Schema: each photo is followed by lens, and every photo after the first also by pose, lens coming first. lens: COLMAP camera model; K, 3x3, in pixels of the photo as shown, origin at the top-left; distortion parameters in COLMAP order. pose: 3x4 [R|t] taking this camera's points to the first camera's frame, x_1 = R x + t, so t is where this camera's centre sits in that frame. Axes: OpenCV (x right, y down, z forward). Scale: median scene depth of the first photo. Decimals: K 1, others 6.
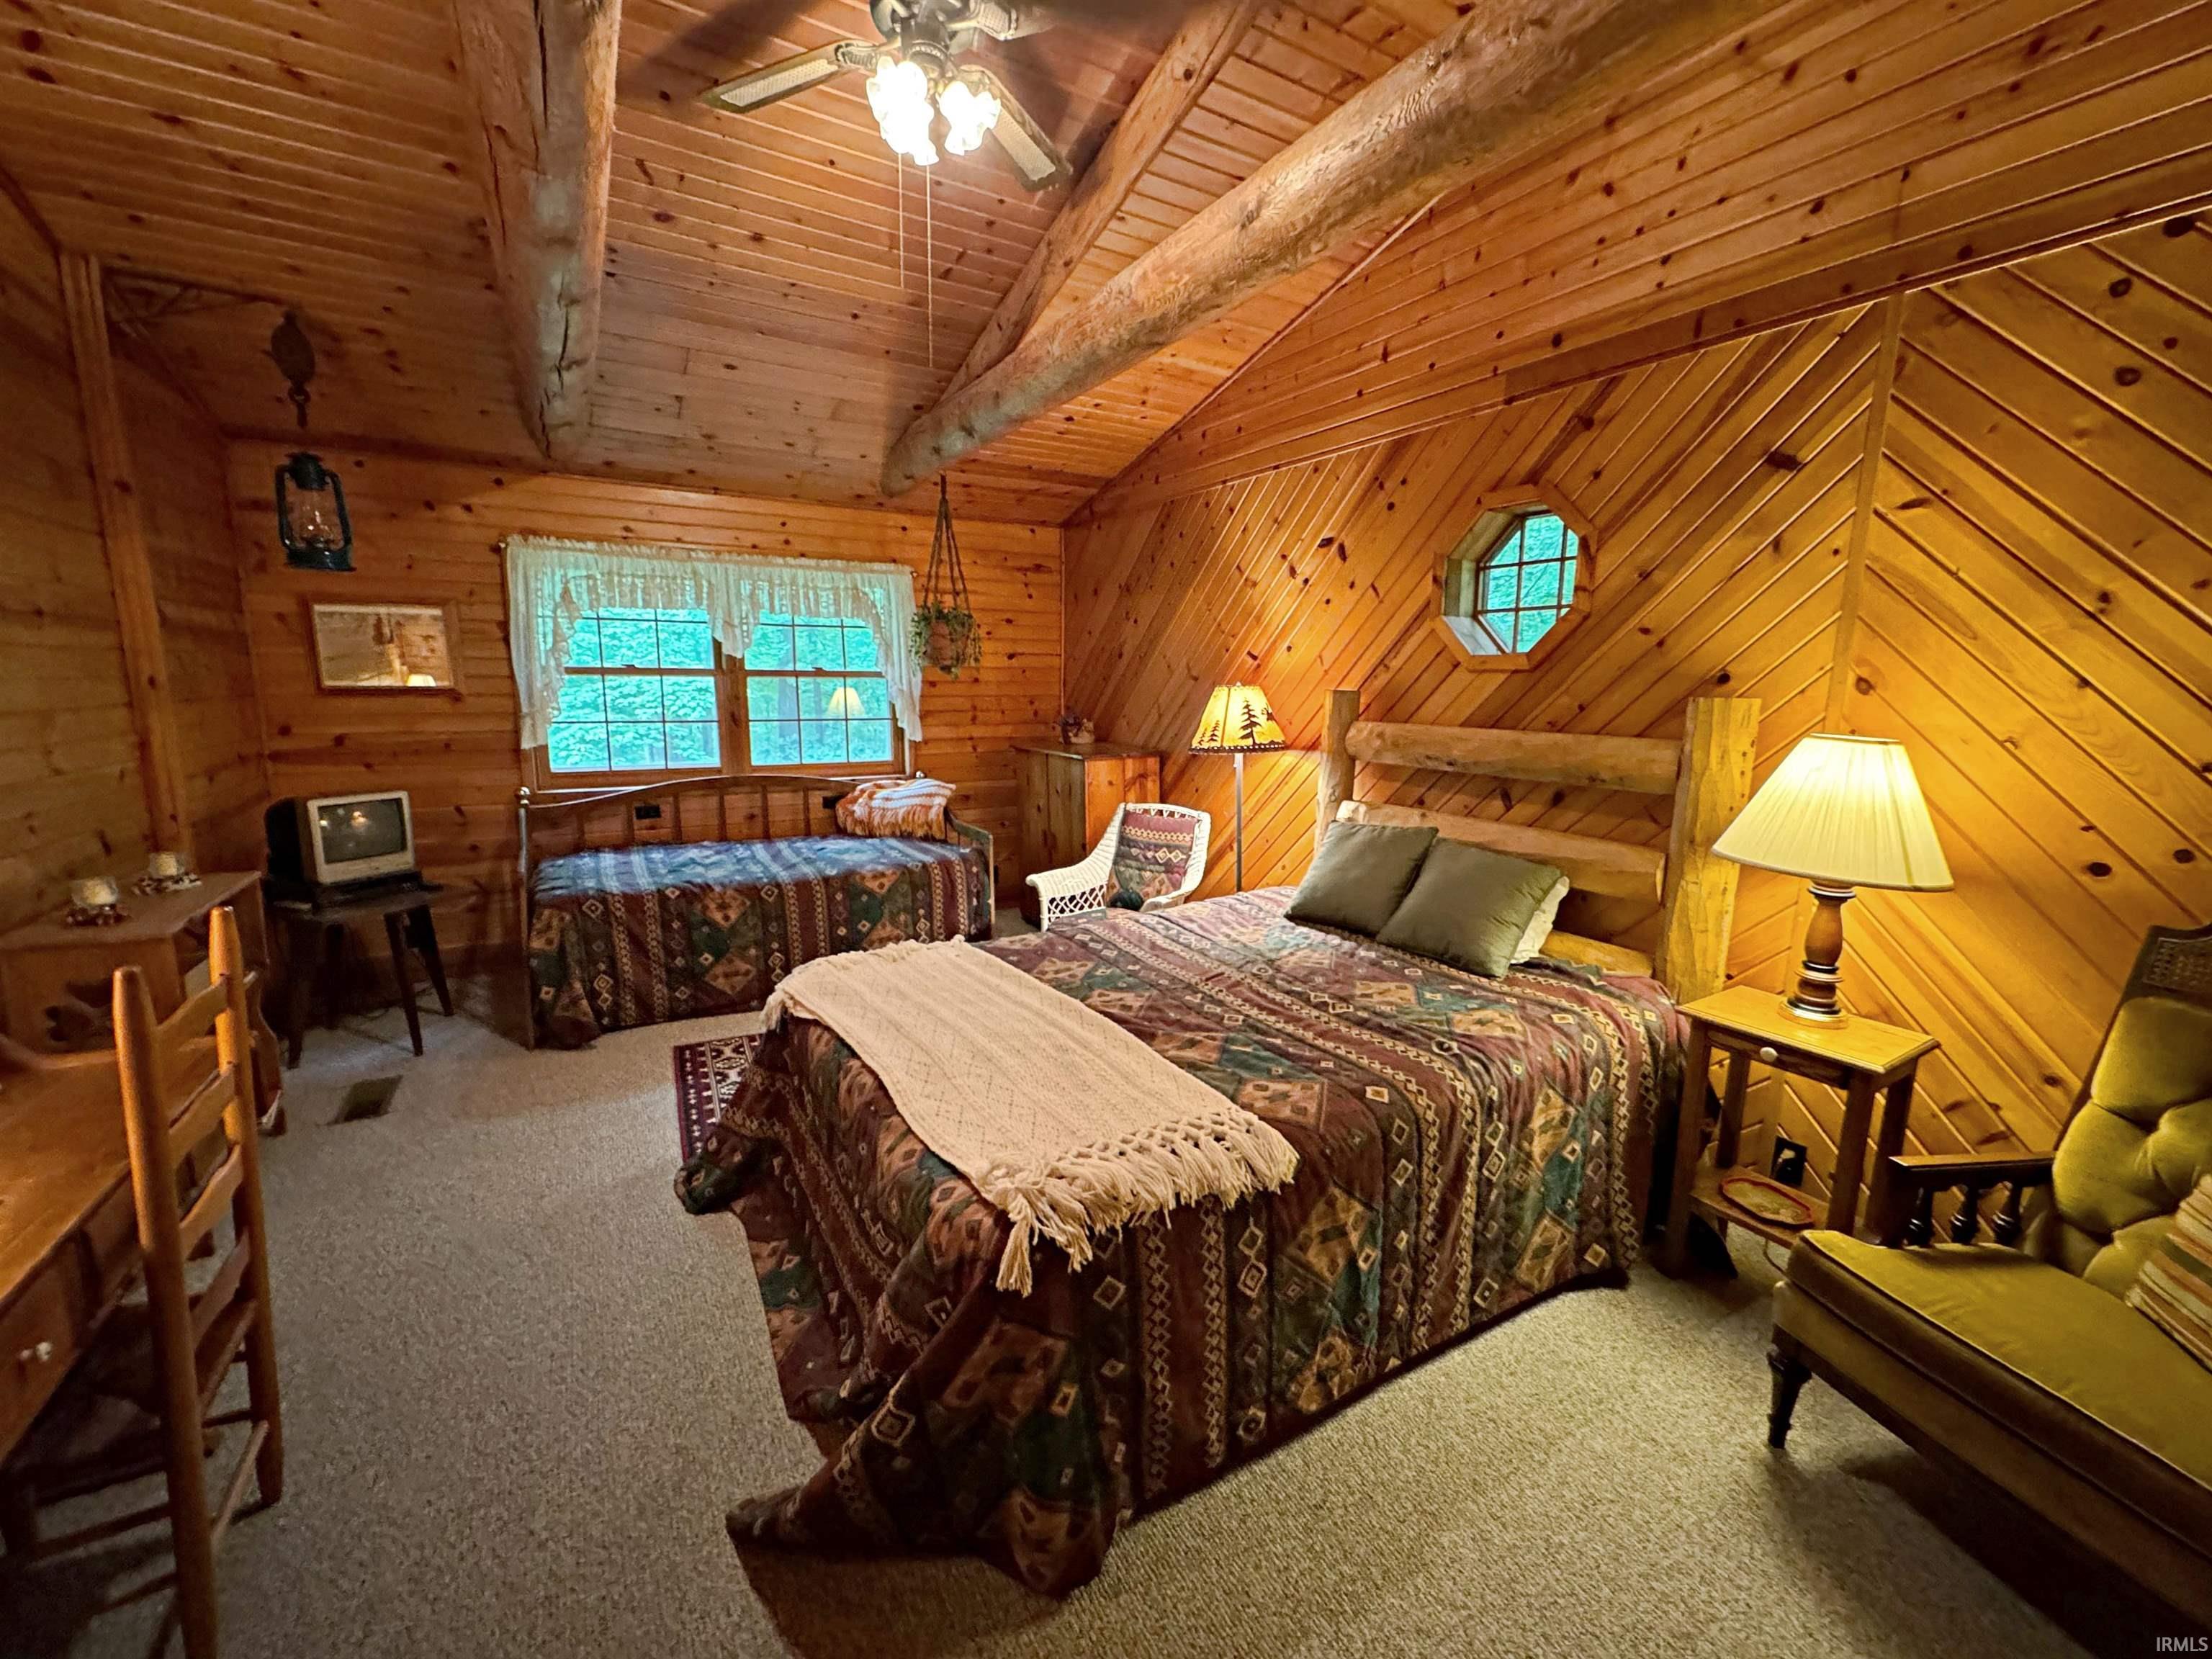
lens RADIAL K [[889.9, 0, 1096.8], [0, 889.9, 823.1], [0, 0, 1]] dist [-0.003819, 0.000868]
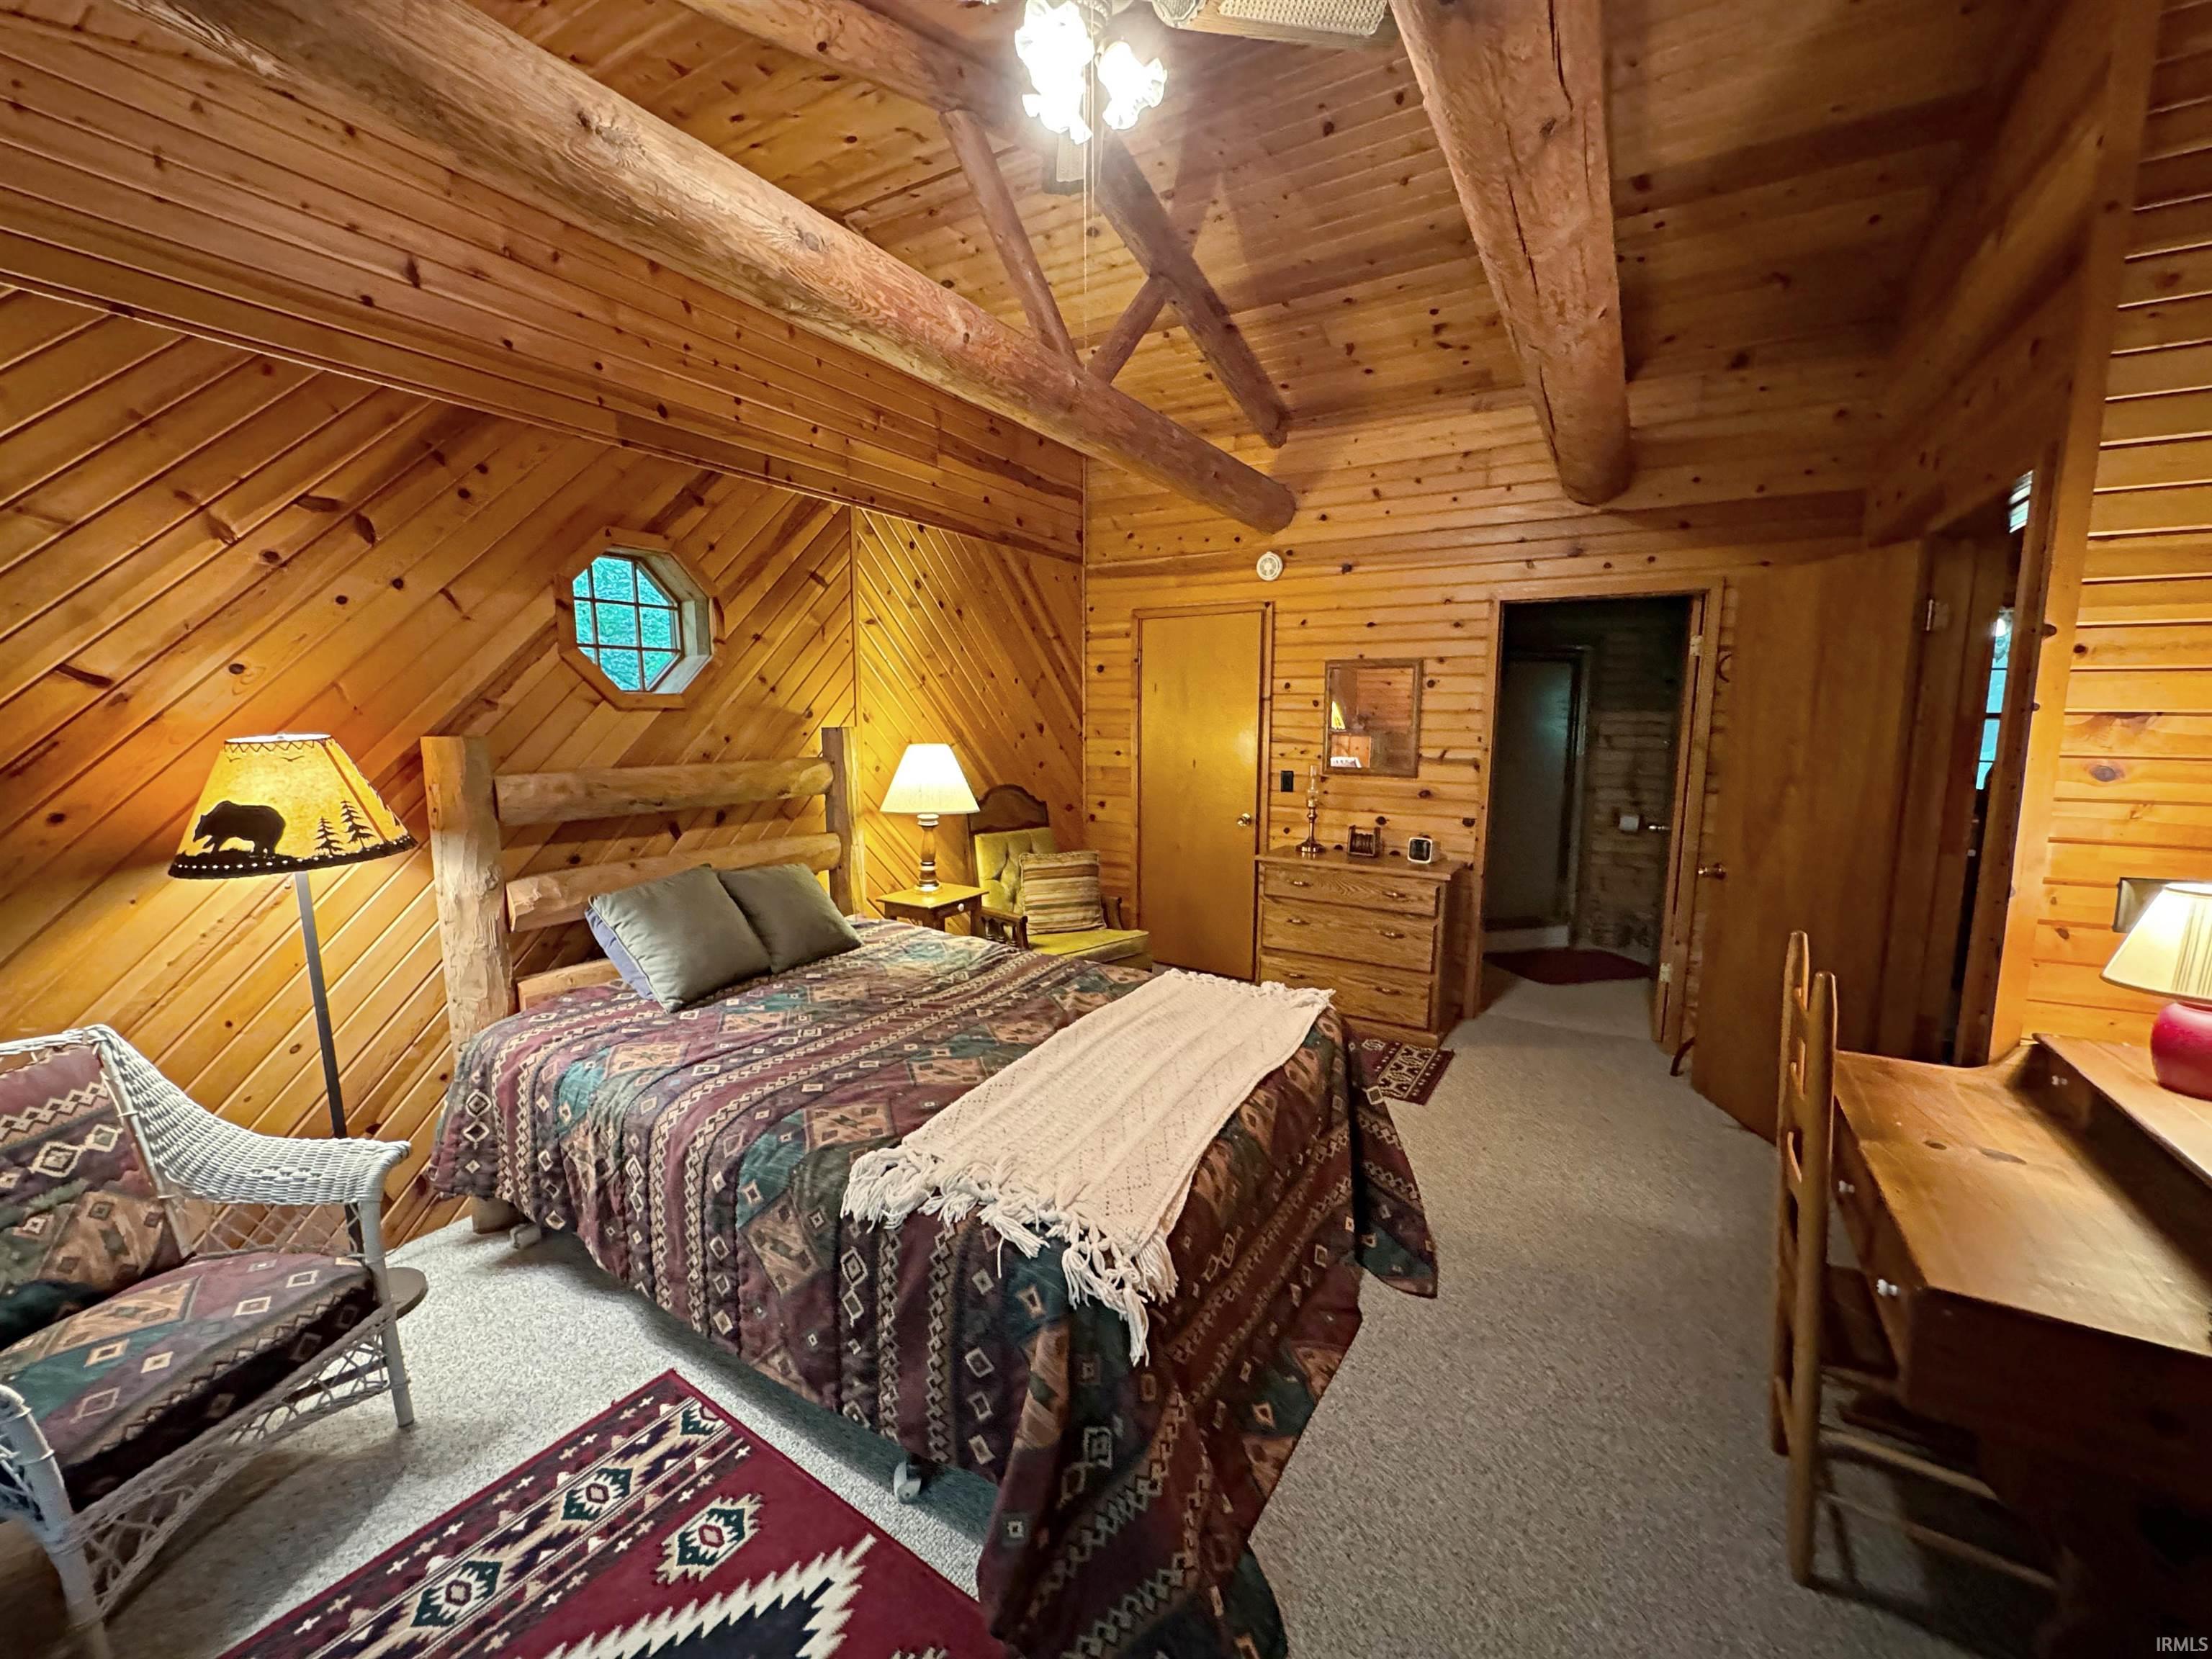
lens RADIAL K [[889.9, 0, 1094.6], [0, 889.9, 831.4], [0, 0, 1]] dist [-0.003819, 0.000868]
pose [[-0.483435, -0.131998, 0.865371, -0.734647], [0.135172, 0.965453, 0.222777, -0.203514], [-0.864881, 0.224673, -0.448891, 1.103628]]
